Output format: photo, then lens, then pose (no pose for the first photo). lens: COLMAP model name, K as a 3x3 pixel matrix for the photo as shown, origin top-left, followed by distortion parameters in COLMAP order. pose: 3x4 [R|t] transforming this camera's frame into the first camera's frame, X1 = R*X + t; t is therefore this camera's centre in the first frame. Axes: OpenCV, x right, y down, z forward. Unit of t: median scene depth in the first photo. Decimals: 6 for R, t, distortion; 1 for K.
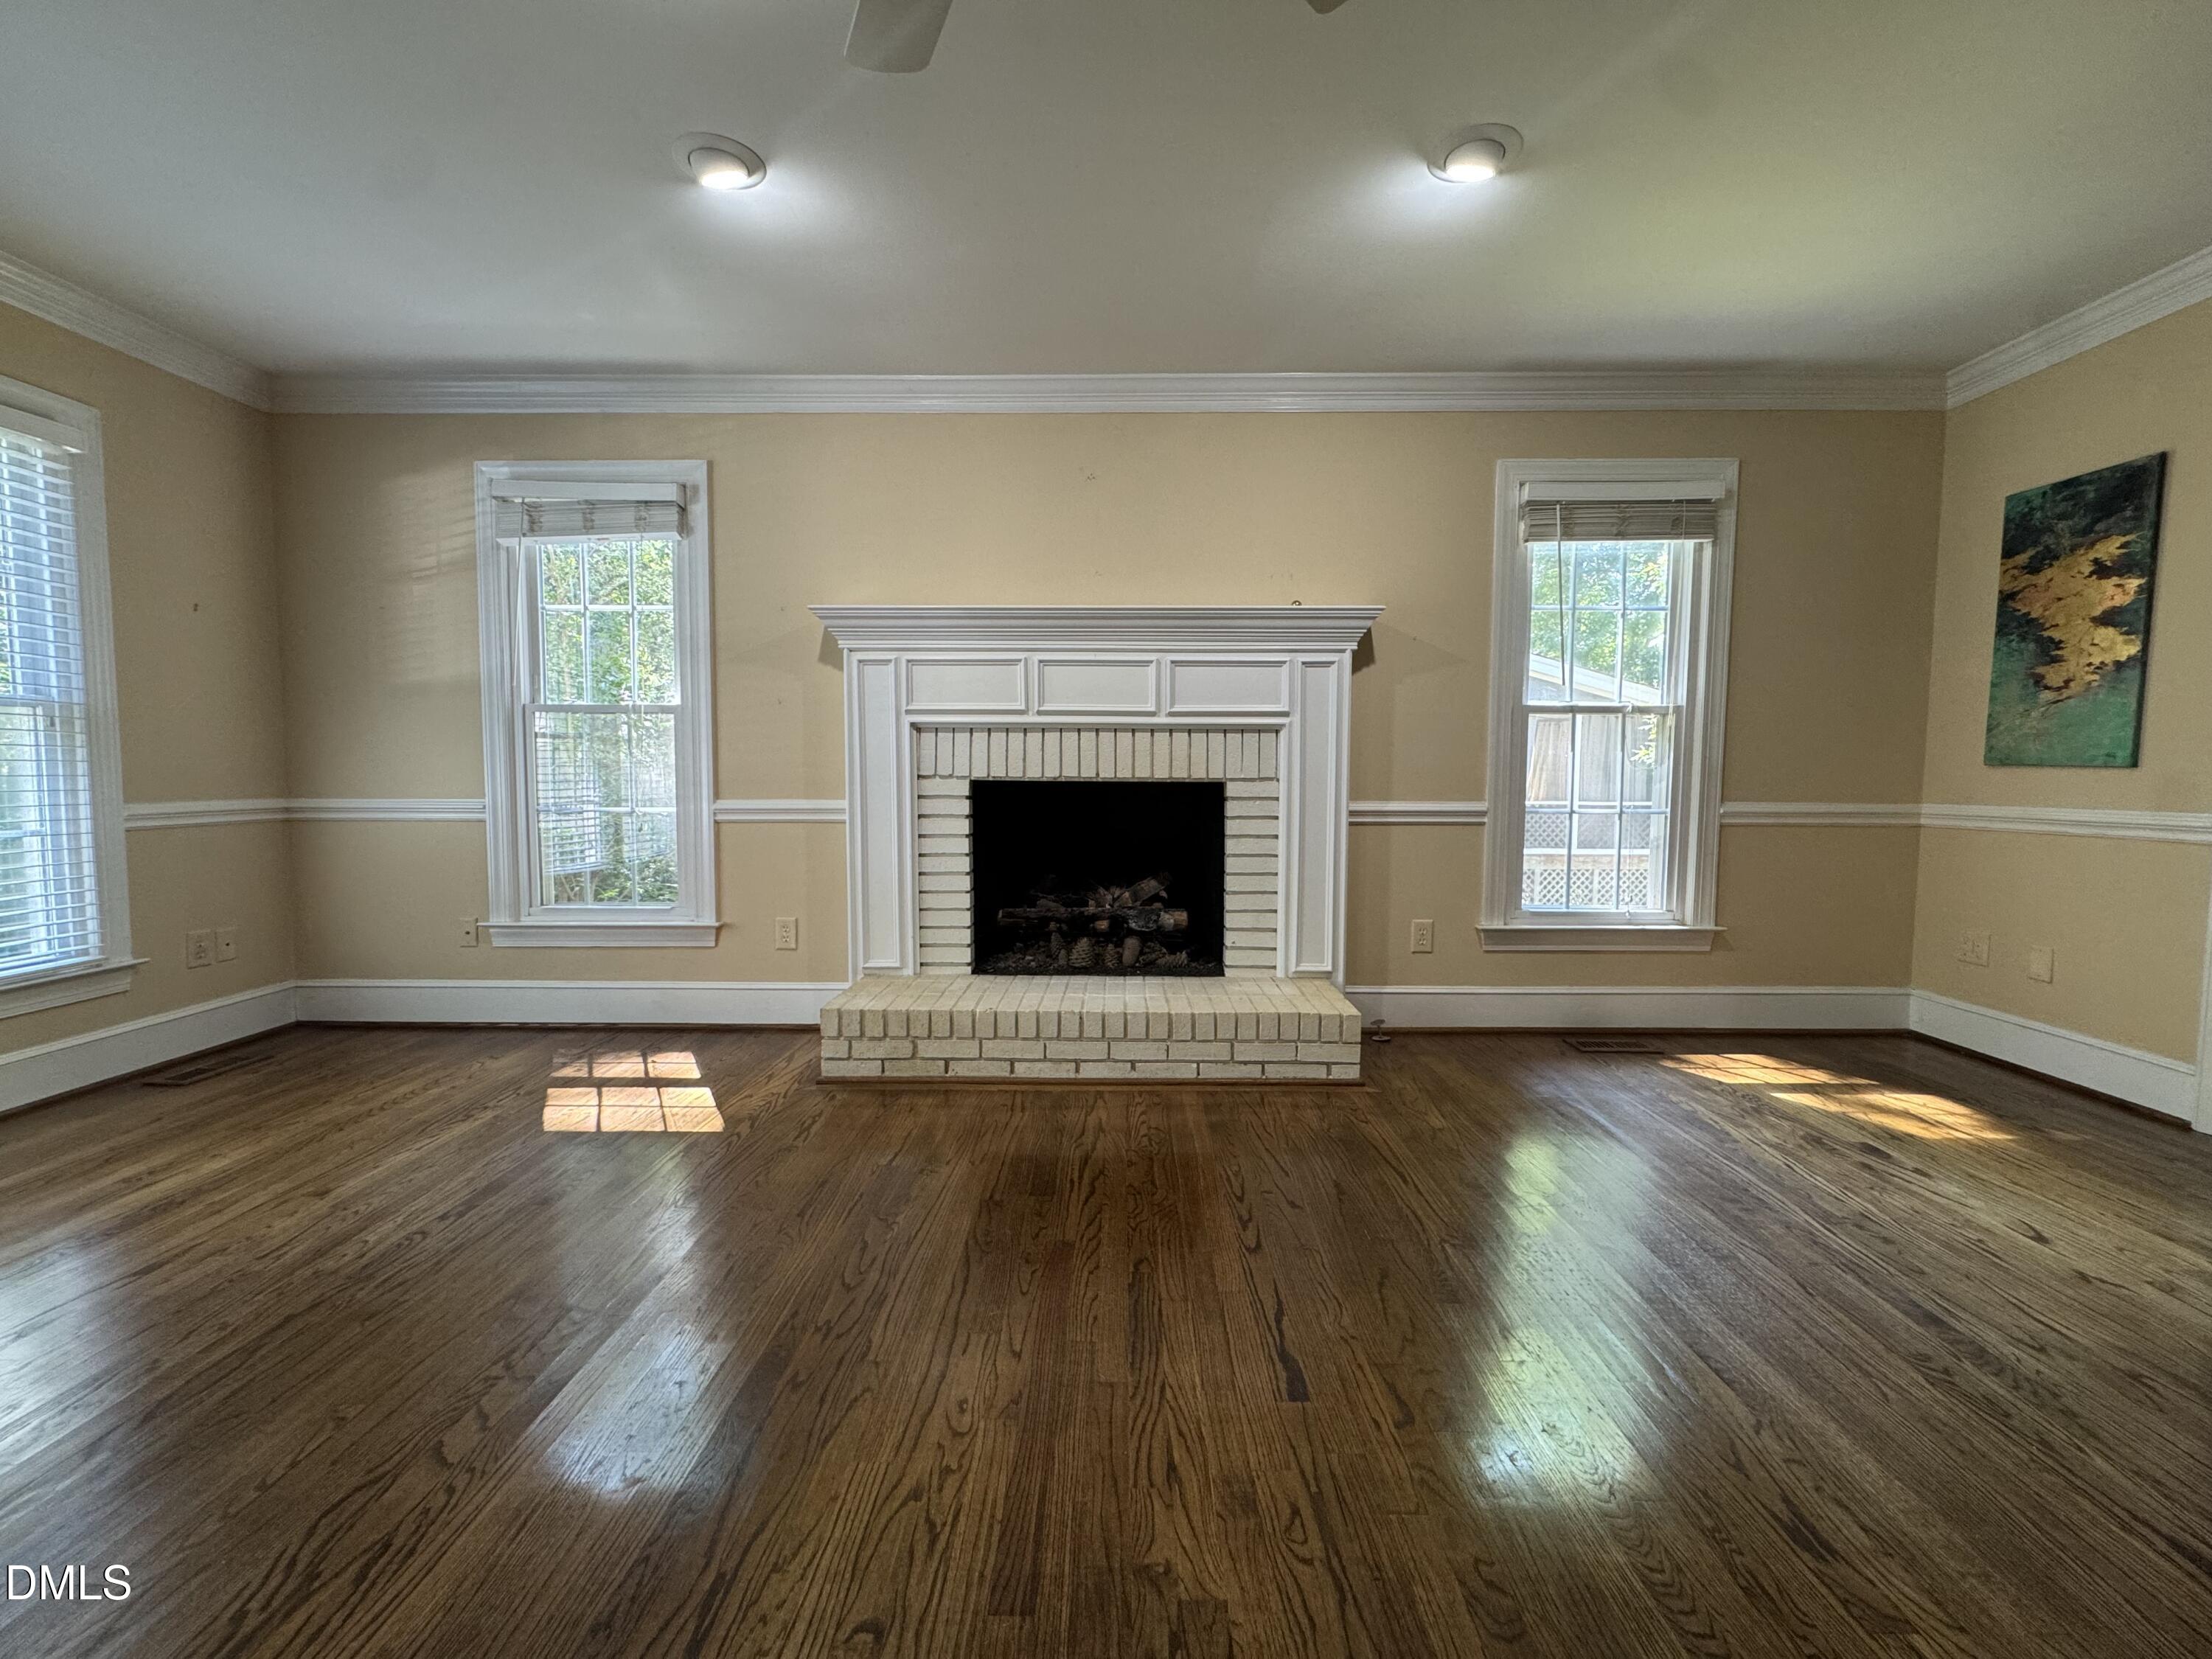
lens RADIAL K [[884.4, 0, 1110.4], [0, 884.4, 828.7], [0, 0, 1]] dist [-0.001124, -0.000082]
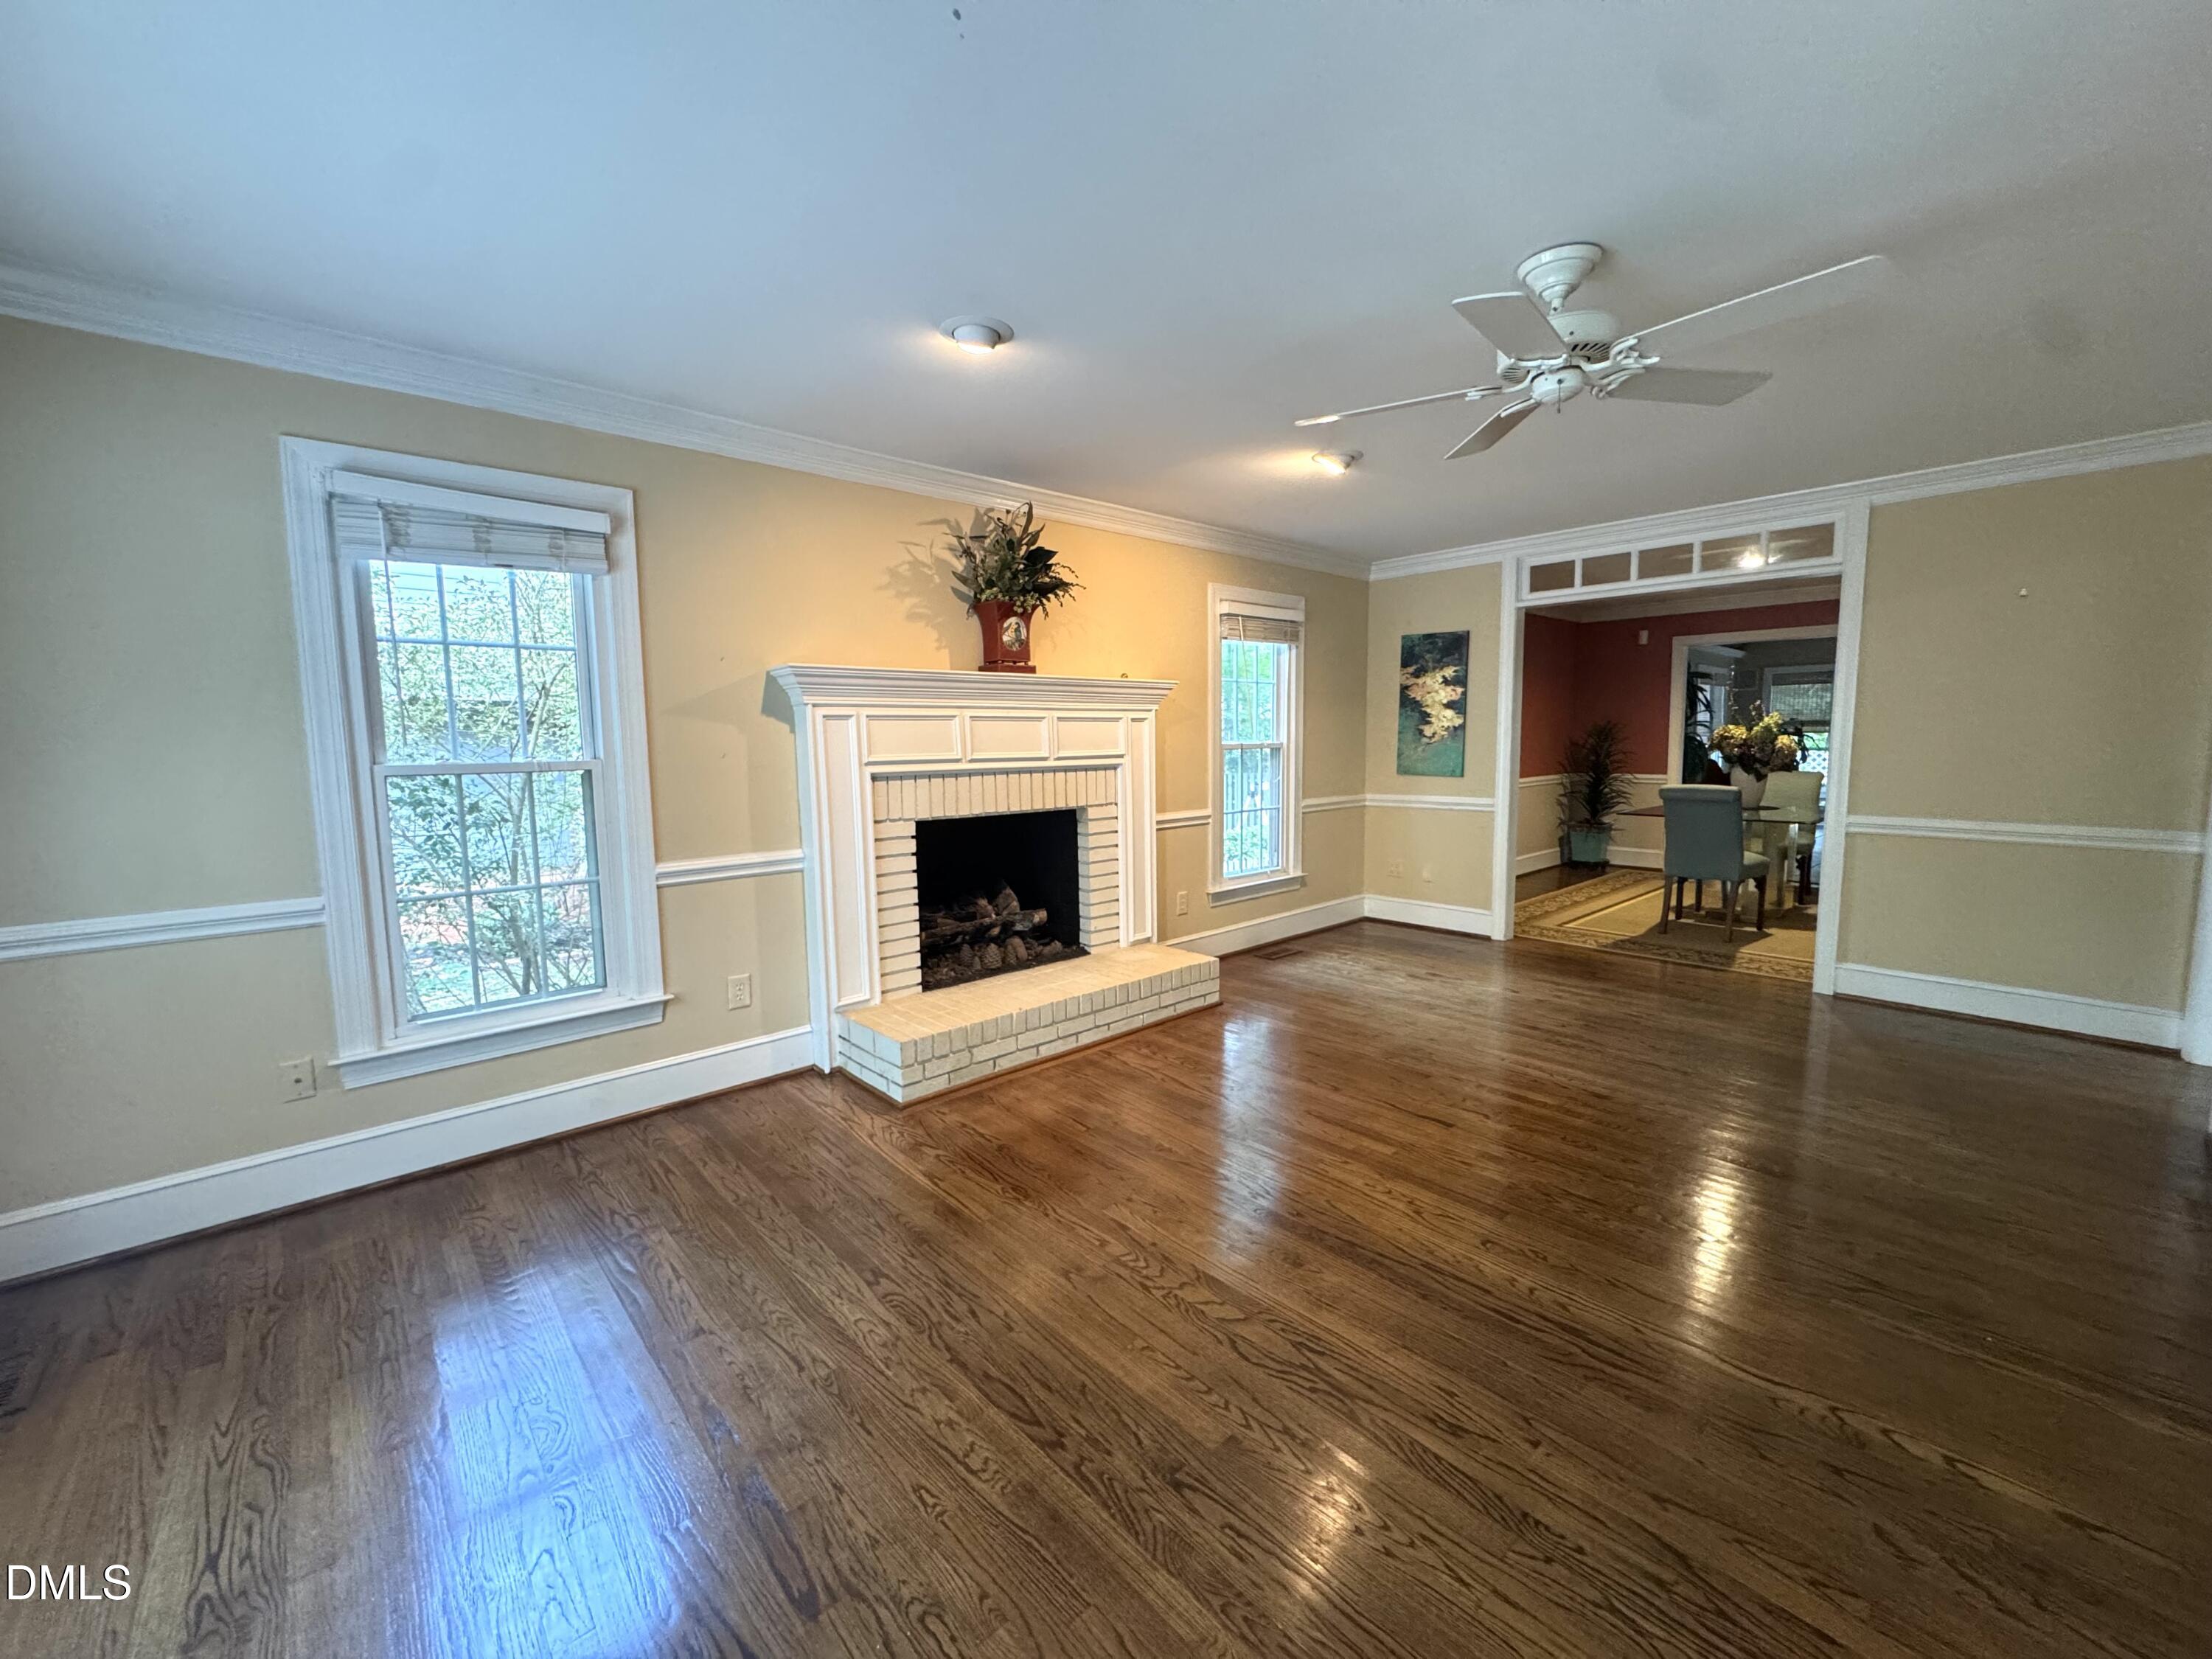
lens RADIAL K [[884.4, 0, 1107.0], [0, 884.4, 831.3], [0, 0, 1]] dist [-0.001124, -0.000082]
pose [[0.733324, -0.084976, 0.674548, -0.744960], [0.062014, 0.996383, 0.058101, -0.093497], [-0.677045, -0.000776, 0.735941, 0.008117]]
